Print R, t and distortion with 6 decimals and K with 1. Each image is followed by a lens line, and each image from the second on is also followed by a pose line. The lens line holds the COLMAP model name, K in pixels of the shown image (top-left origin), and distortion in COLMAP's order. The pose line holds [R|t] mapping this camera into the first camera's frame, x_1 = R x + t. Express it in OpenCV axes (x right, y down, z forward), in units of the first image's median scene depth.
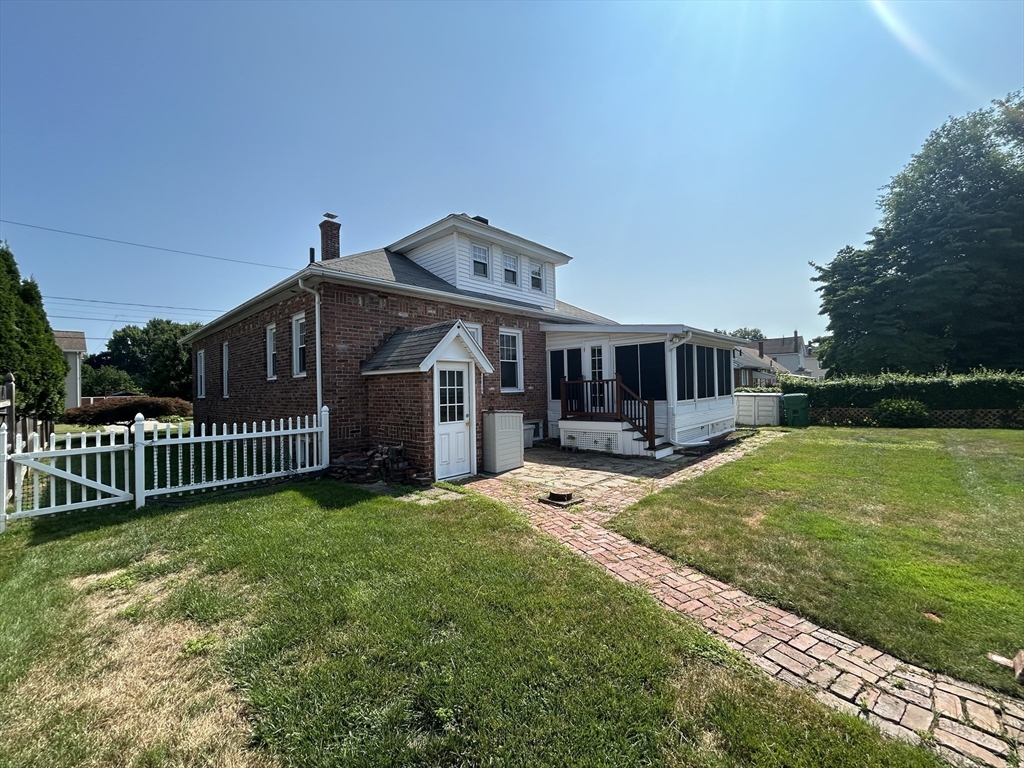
lens RADIAL K [[419.1, 0, 513.2], [0, 419.1, 385.5], [0, 0, 1]] dist [-0.006216, 0.003026]
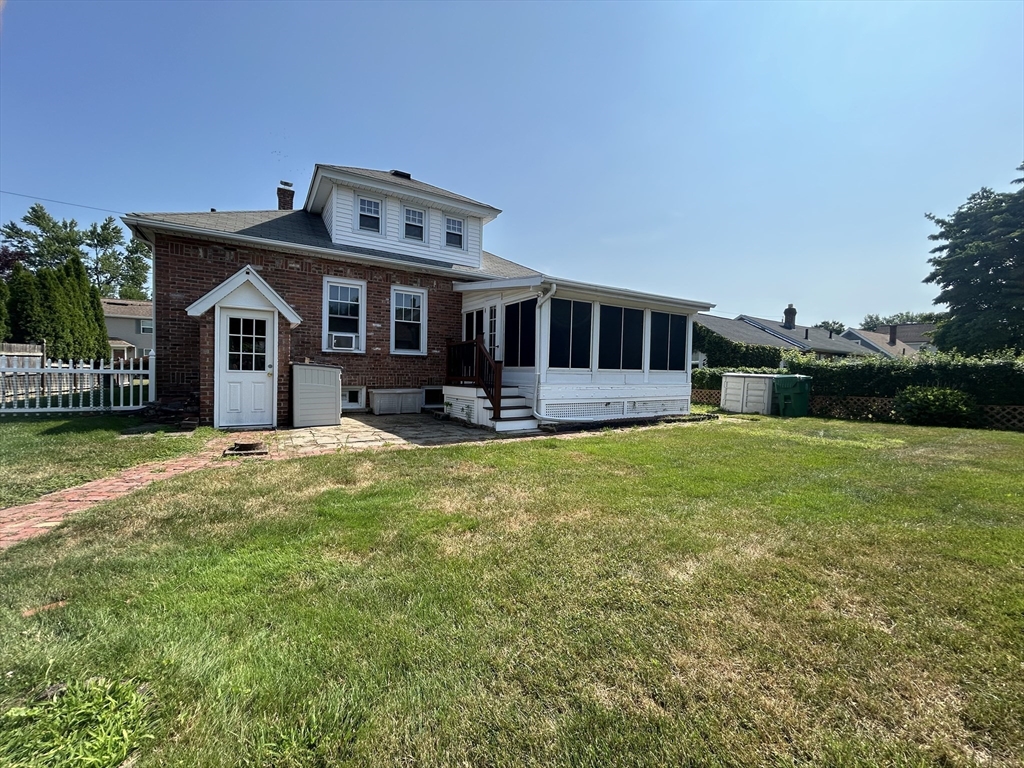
lens RADIAL K [[419.1, 0, 513.9], [0, 419.1, 386.5], [0, 0, 1]] dist [-0.006216, 0.003026]
pose [[0.964166, 0.053600, -0.259829, 0.476248], [-0.042763, 0.997970, 0.047188, 0.033147], [0.261831, -0.034386, 0.964501, 0.140473]]
